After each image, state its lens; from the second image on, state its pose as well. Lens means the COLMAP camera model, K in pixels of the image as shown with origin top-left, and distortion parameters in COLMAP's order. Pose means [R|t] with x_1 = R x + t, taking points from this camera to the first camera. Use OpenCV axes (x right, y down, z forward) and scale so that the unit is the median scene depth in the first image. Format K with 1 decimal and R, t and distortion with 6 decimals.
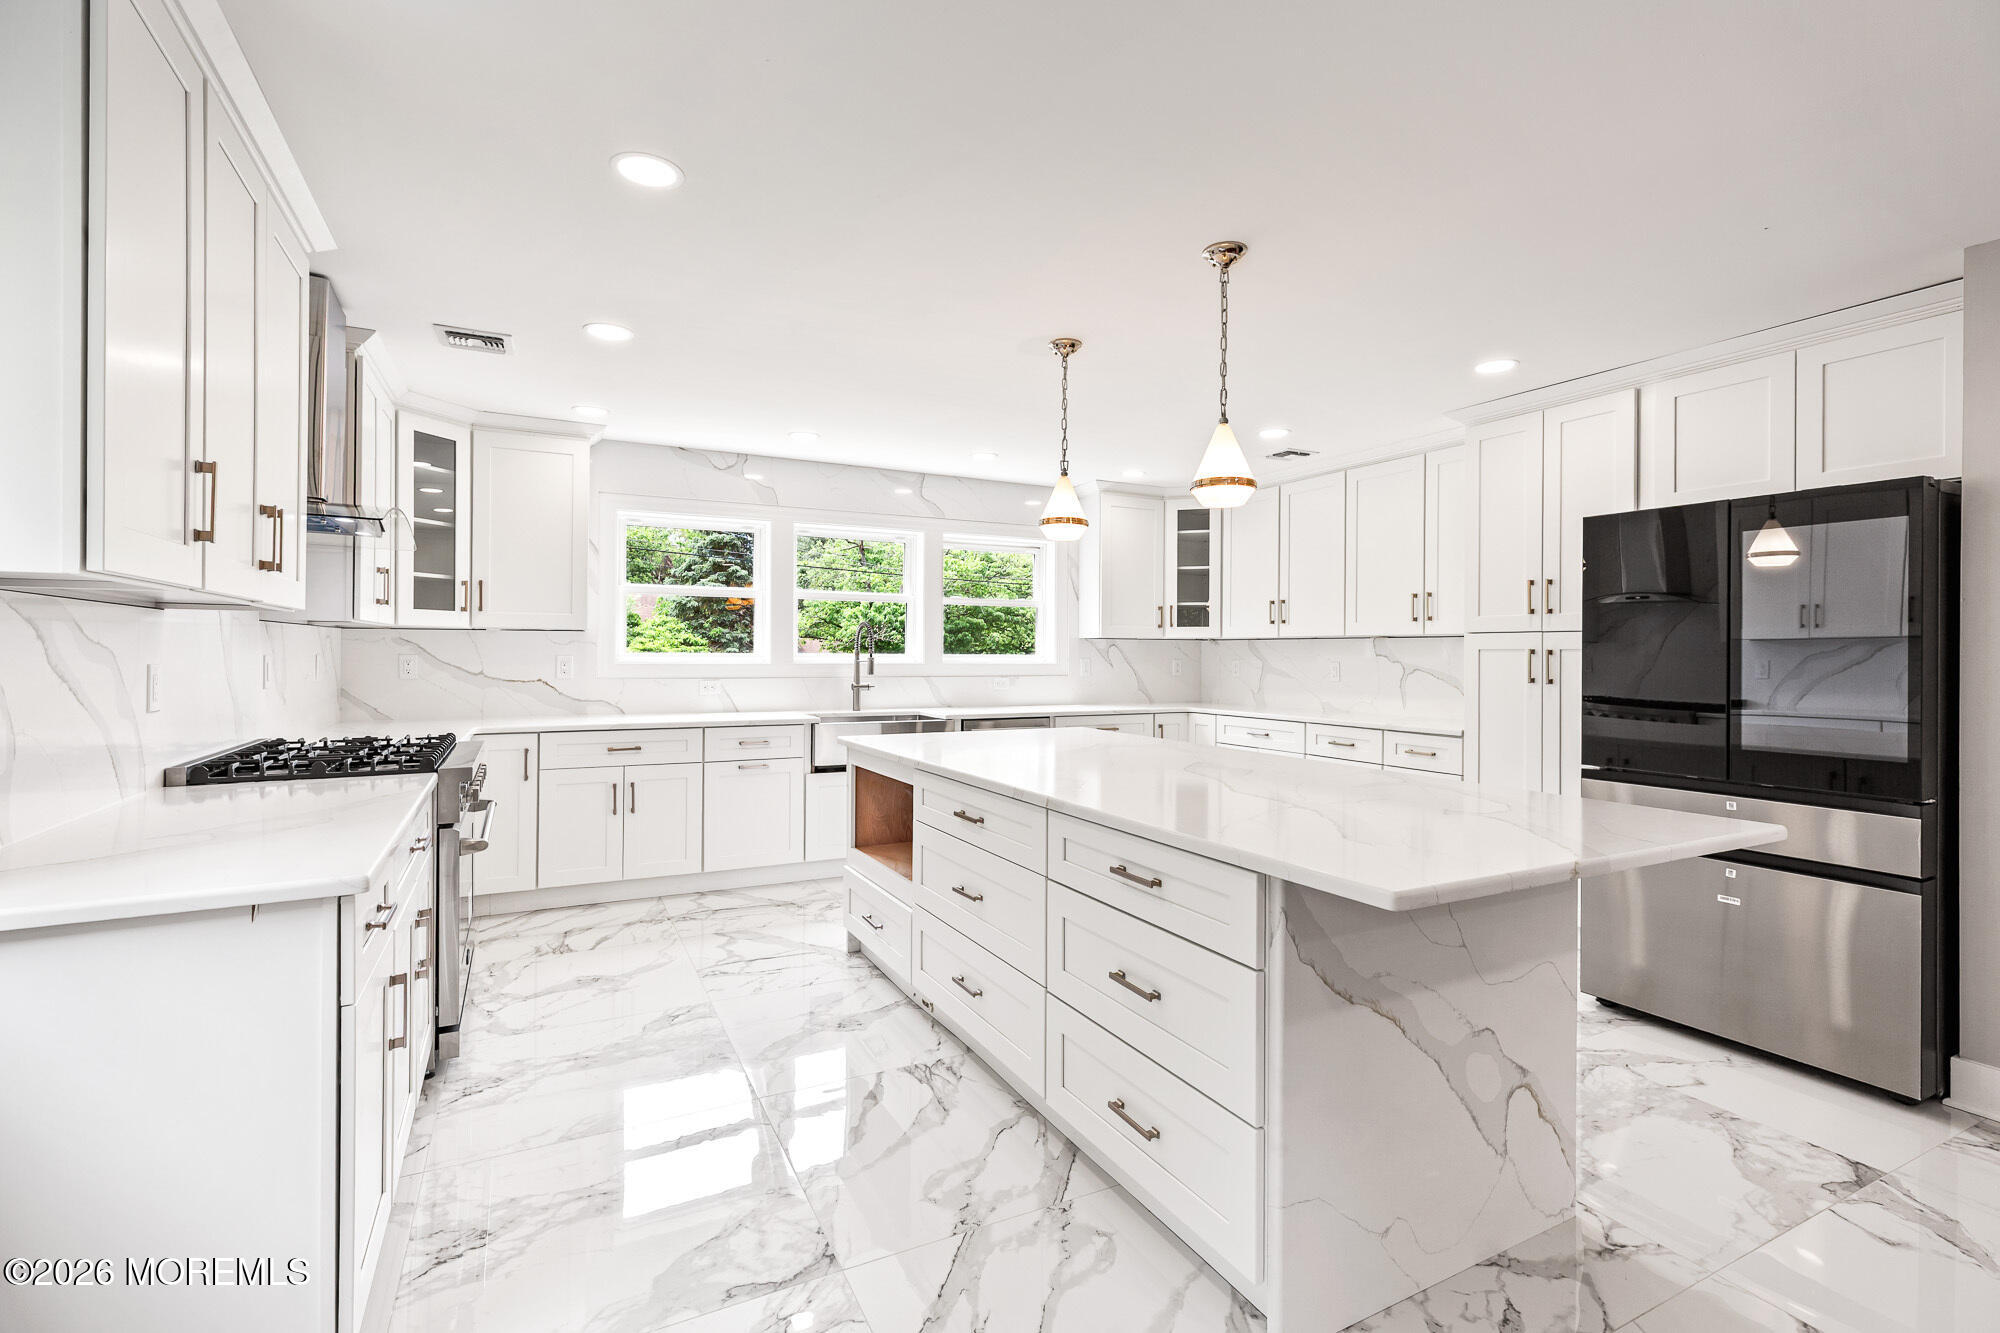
lens RADIAL K [[902.6, 0, 1004.6], [0, 902.6, 652.0], [0, 0, 1]] dist [0.002487, 0.000139]
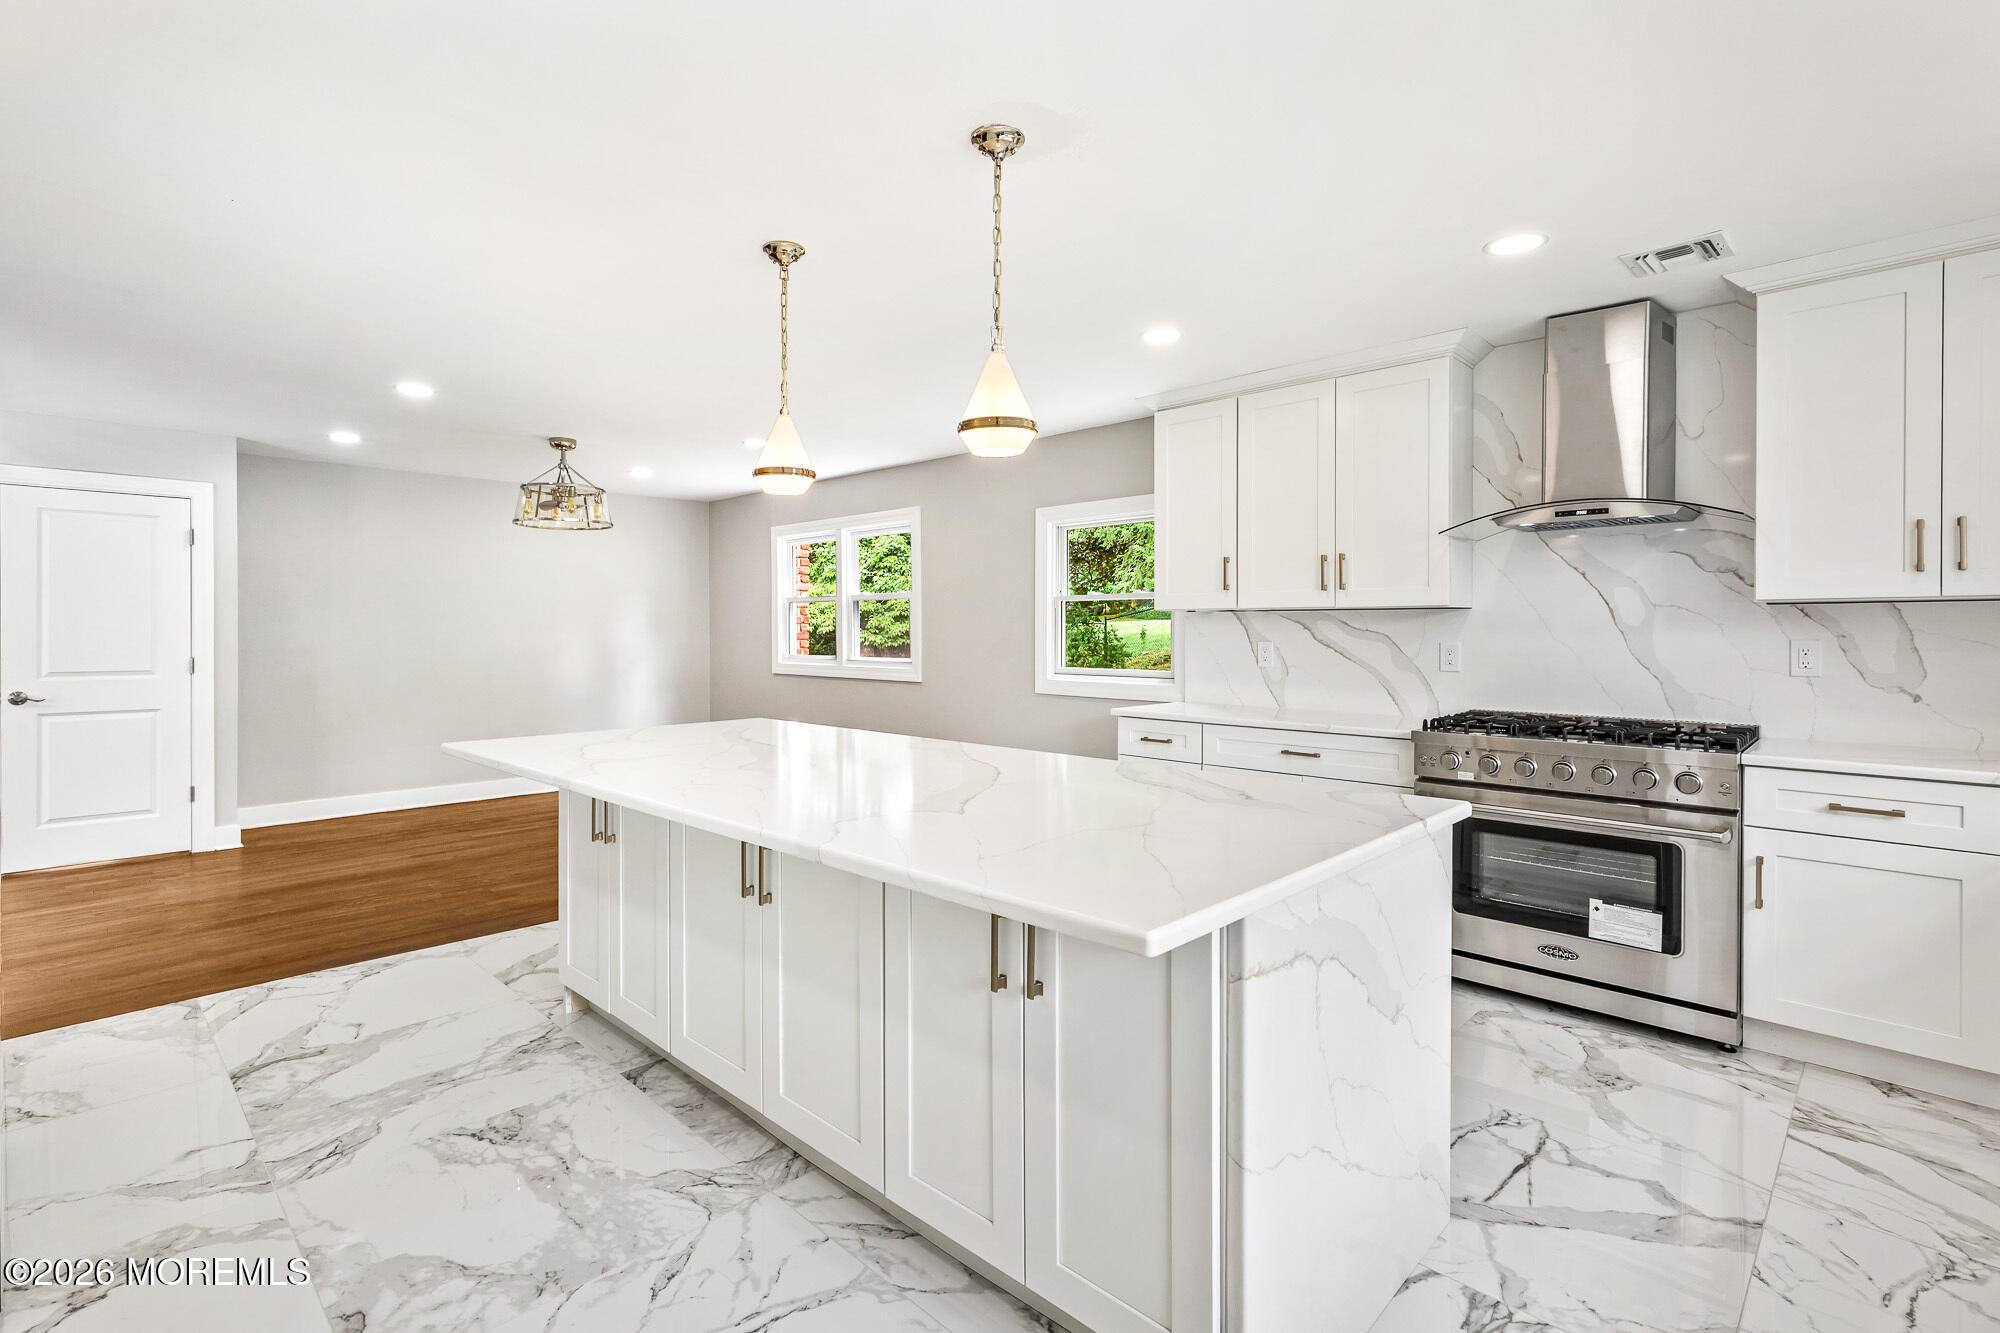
lens RADIAL K [[948.4, 0, 987.9], [0, 948.4, 635.1], [0, 0, 1]] dist [0.000401, 0.000024]
pose [[-0.949687, -0.003113, -0.313184, 0.204034], [-0.004703, 0.999980, 0.004319, -0.001999], [0.313164, 0.005575, -0.949683, 1.196221]]
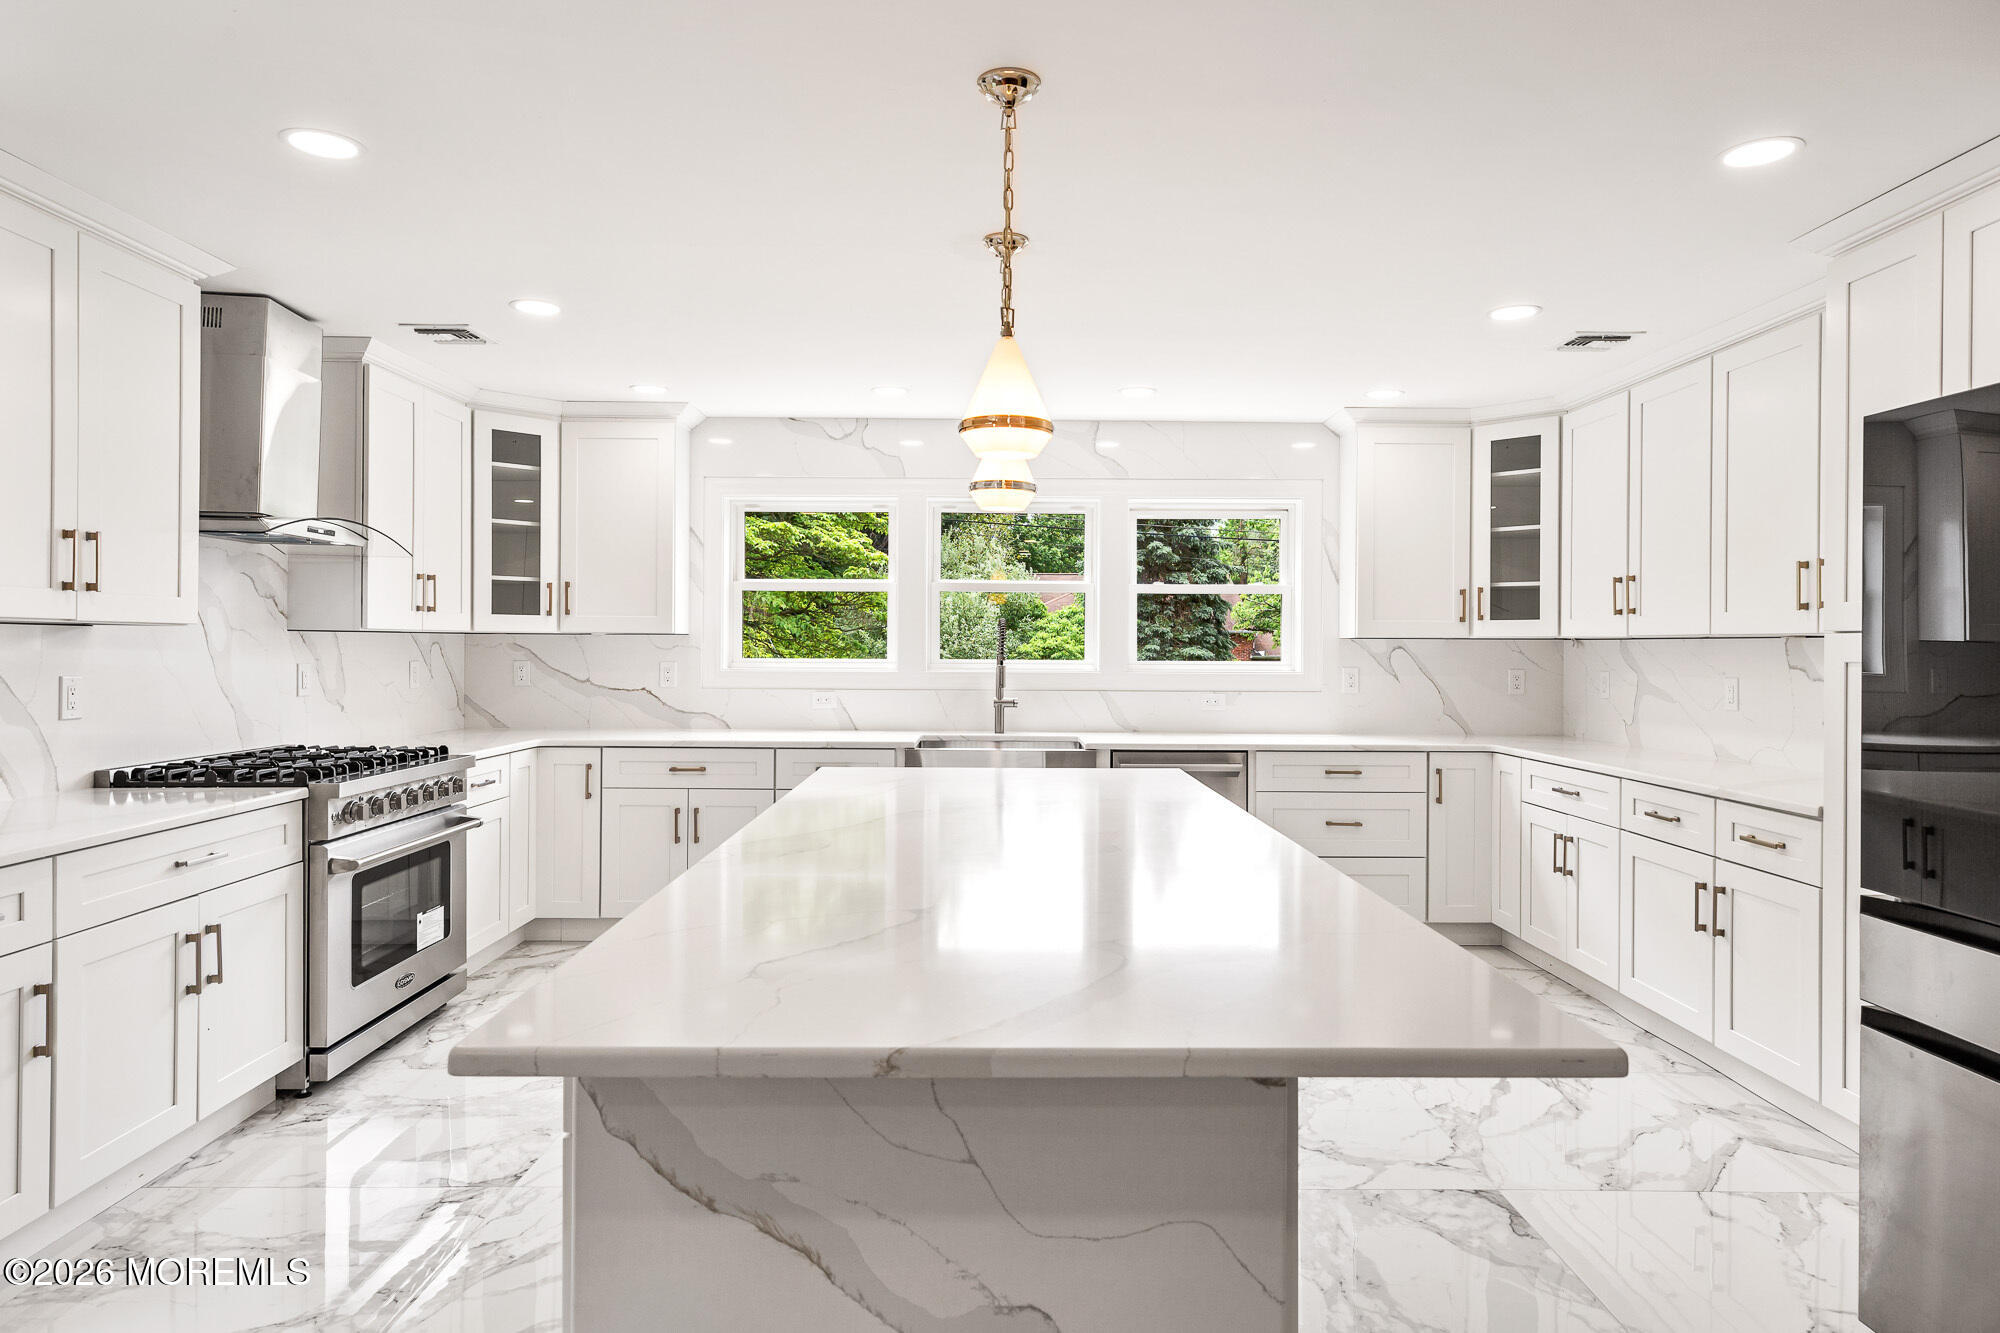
lens RADIAL K [[1167.6, 0, 996.5], [0, 1167.6, 648.0], [0, 0, 1]] dist [0.004664, 0.002928]
pose [[0.891967, 0.000030, -0.452100, 0.356713], [-0.000175, 1.000000, -0.000280, -0.010337], [0.452100, 0.000329, 0.891967, 0.118862]]
